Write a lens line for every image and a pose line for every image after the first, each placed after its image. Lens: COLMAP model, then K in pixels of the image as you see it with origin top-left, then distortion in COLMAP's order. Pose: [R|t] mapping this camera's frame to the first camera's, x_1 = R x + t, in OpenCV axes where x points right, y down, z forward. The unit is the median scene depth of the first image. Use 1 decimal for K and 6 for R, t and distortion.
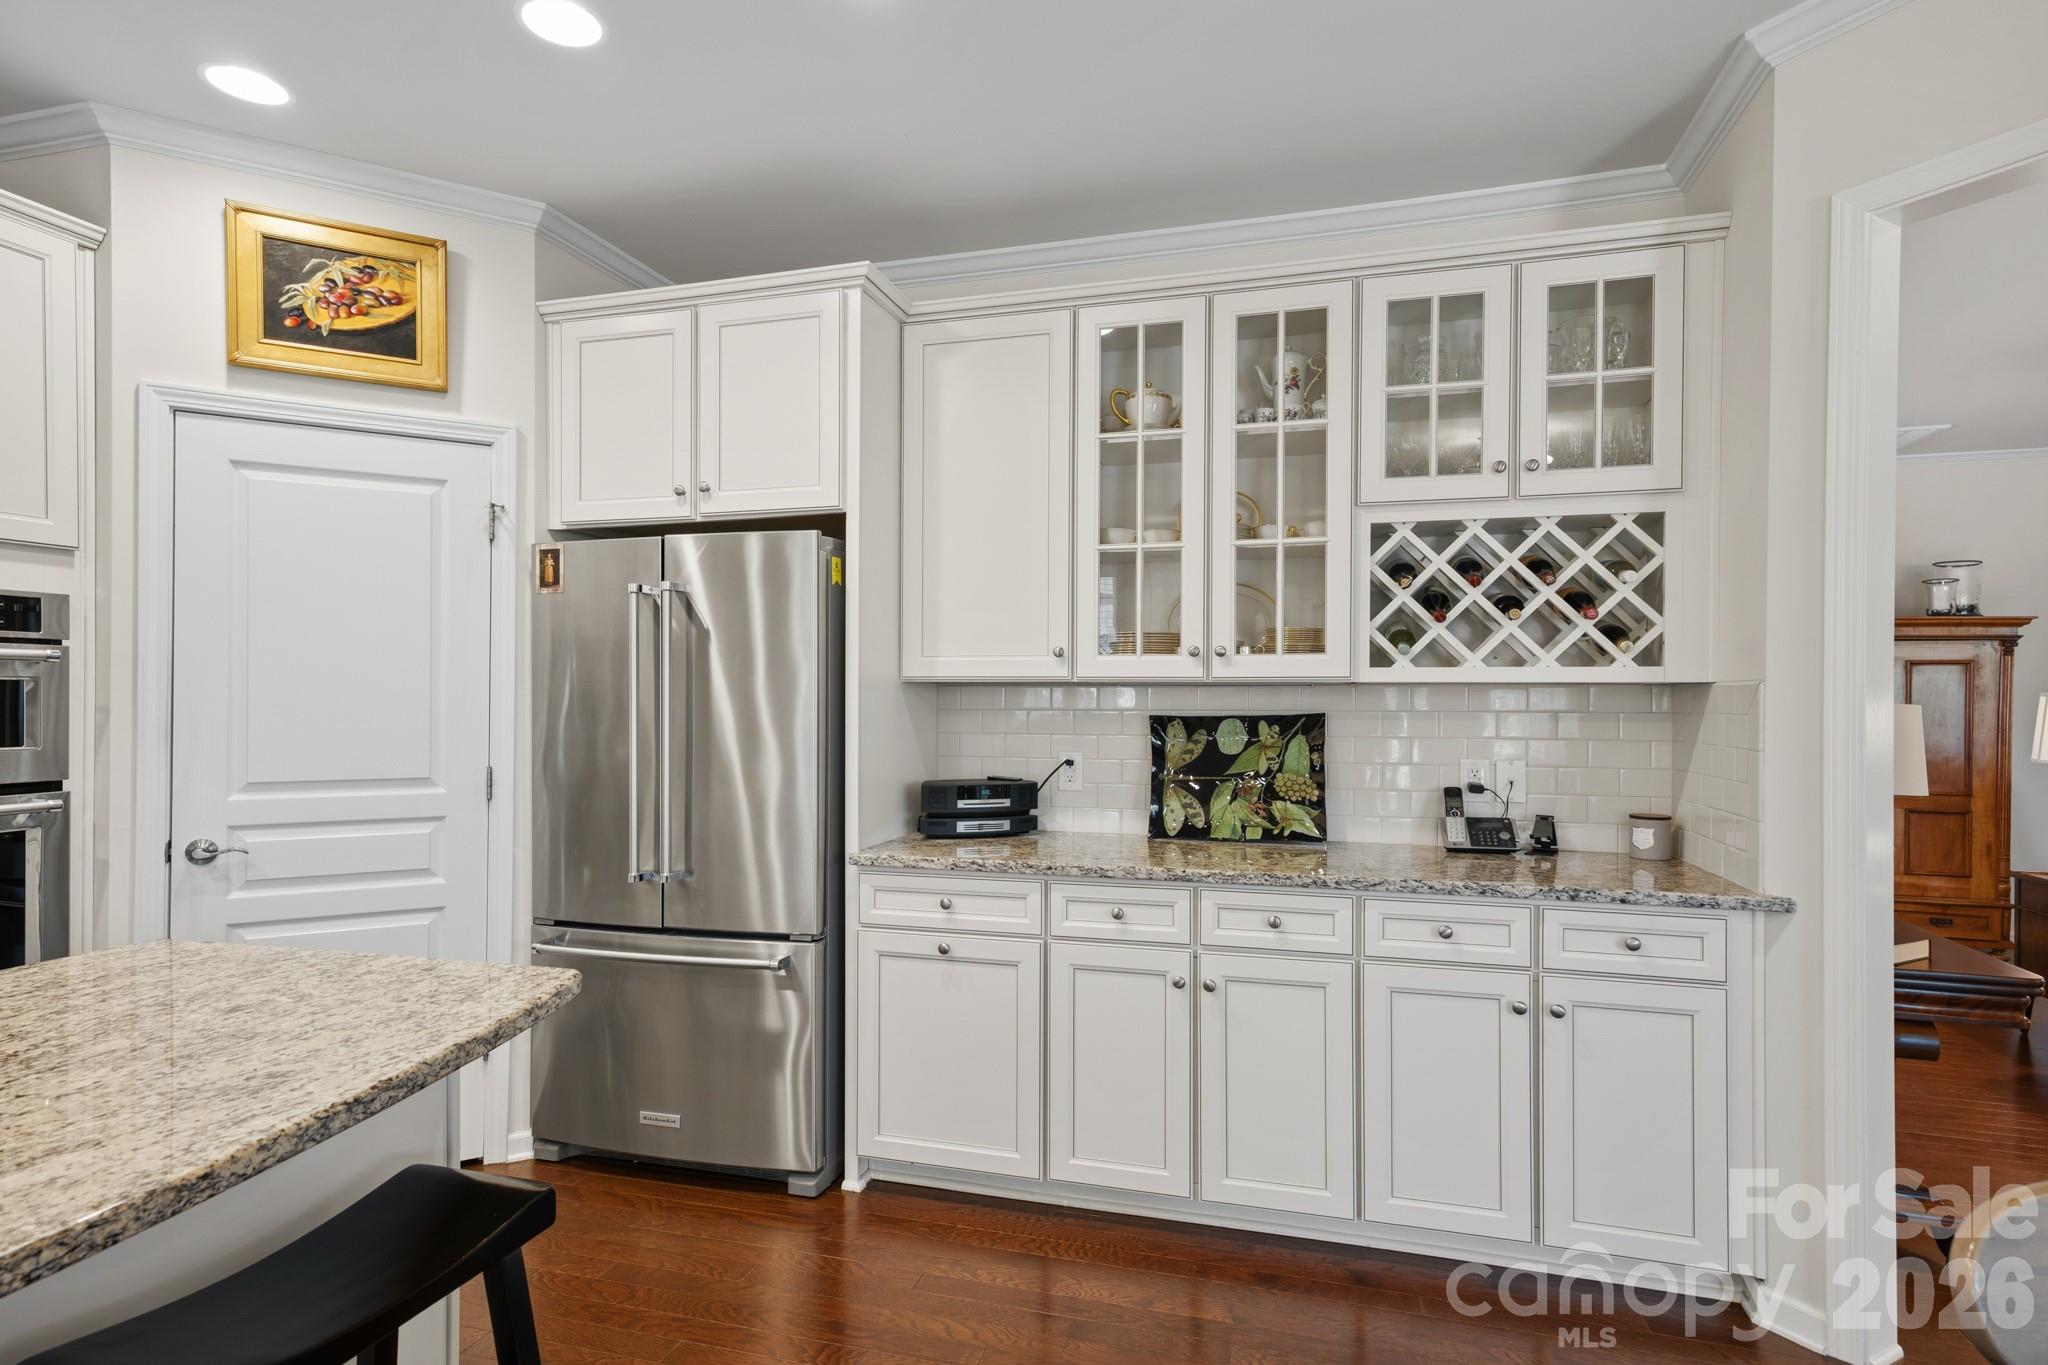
lens RADIAL K [[1048.9, 0, 1037.9], [0, 1048.9, 703.1], [0, 0, 1]] dist [0.012735, 0.000760]
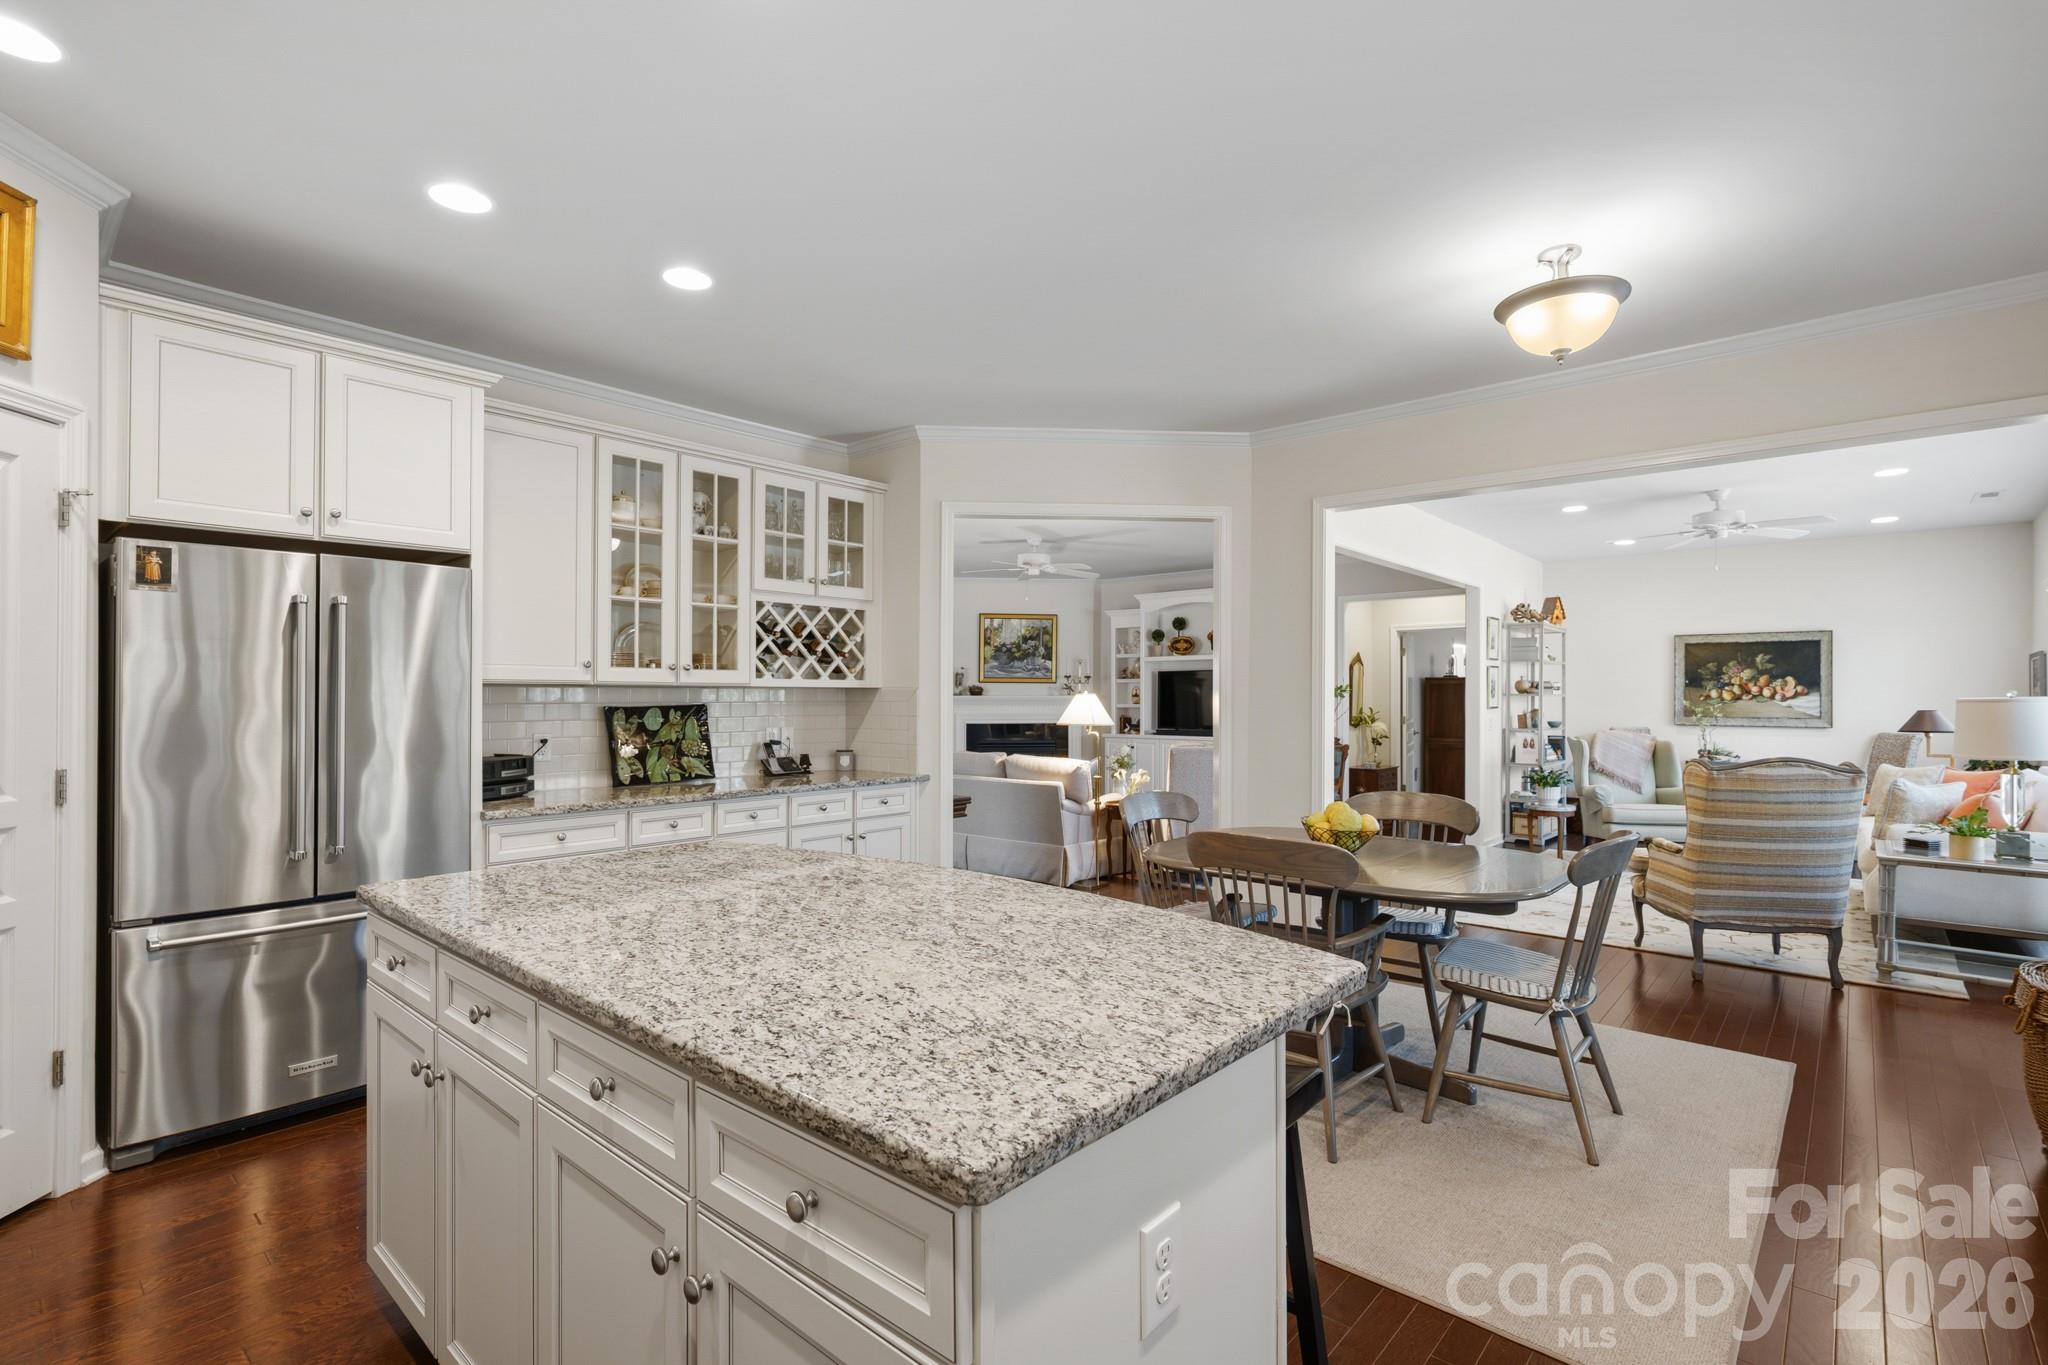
lens RADIAL K [[956.1, 0, 1021.6], [0, 956.1, 690.7], [0, 0, 1]] dist [-0.003310, 0.000571]
pose [[0.428817, 0.001990, 0.903389, -0.979191], [0.003006, 0.999989, -0.003630, -0.004687], [-0.903386, 0.004272, 0.428806, -0.139209]]
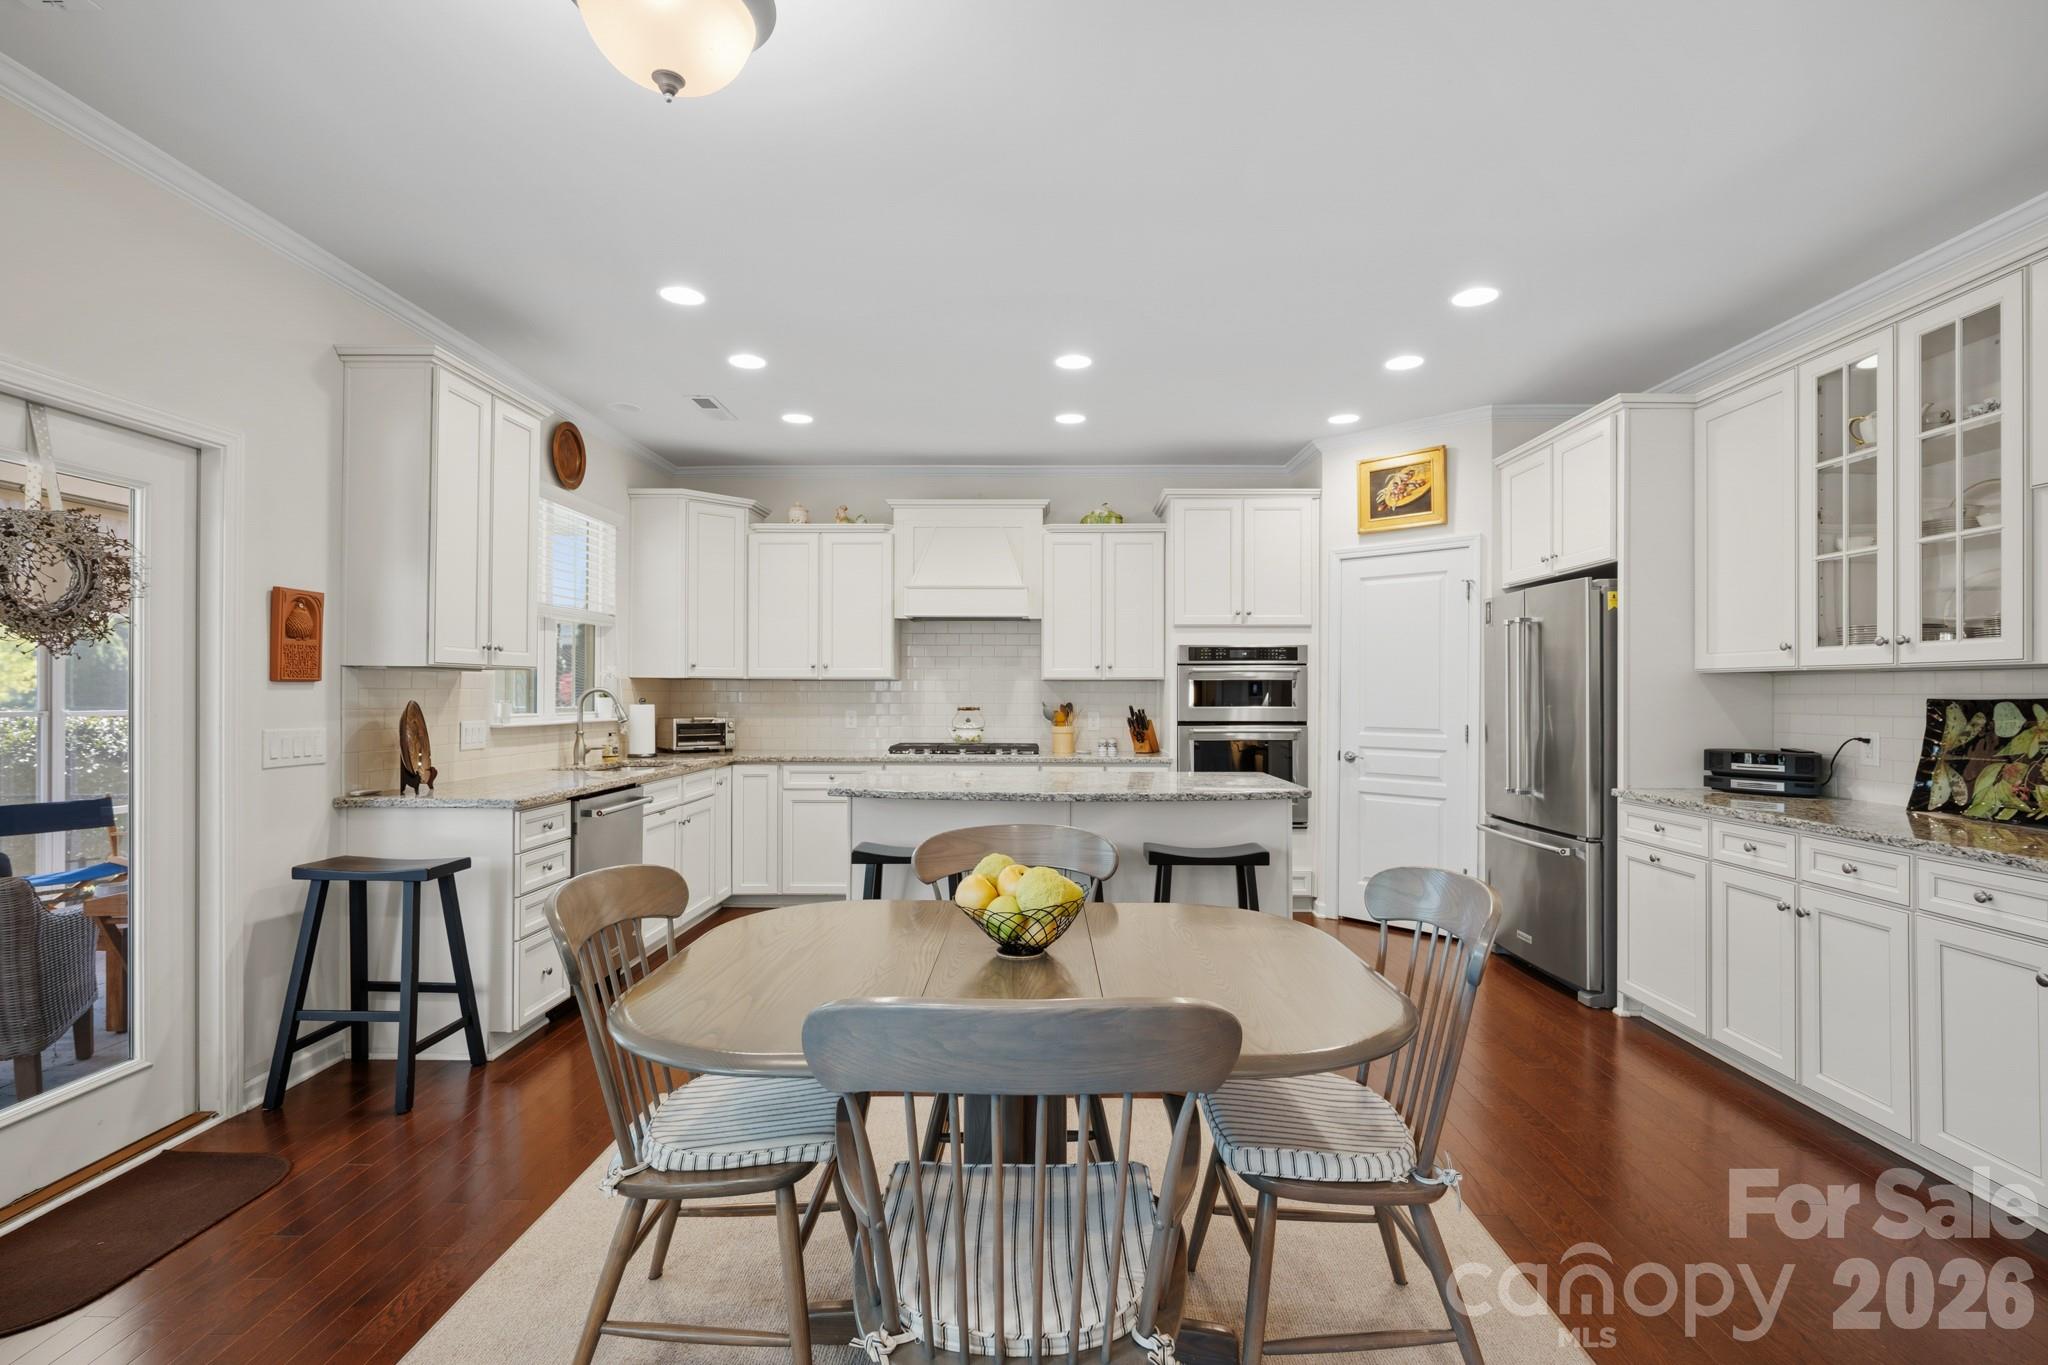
lens RADIAL K [[949.9, 0, 1024.0], [0, 949.9, 682.5], [0, 0, 1]] dist [0.002271, 0.000766]
pose [[0.257326, -0.011995, -0.966250, 0.914977], [-0.004989, 0.999893, -0.013742, 0.014888], [0.966312, 0.008357, 0.257238, -0.164969]]
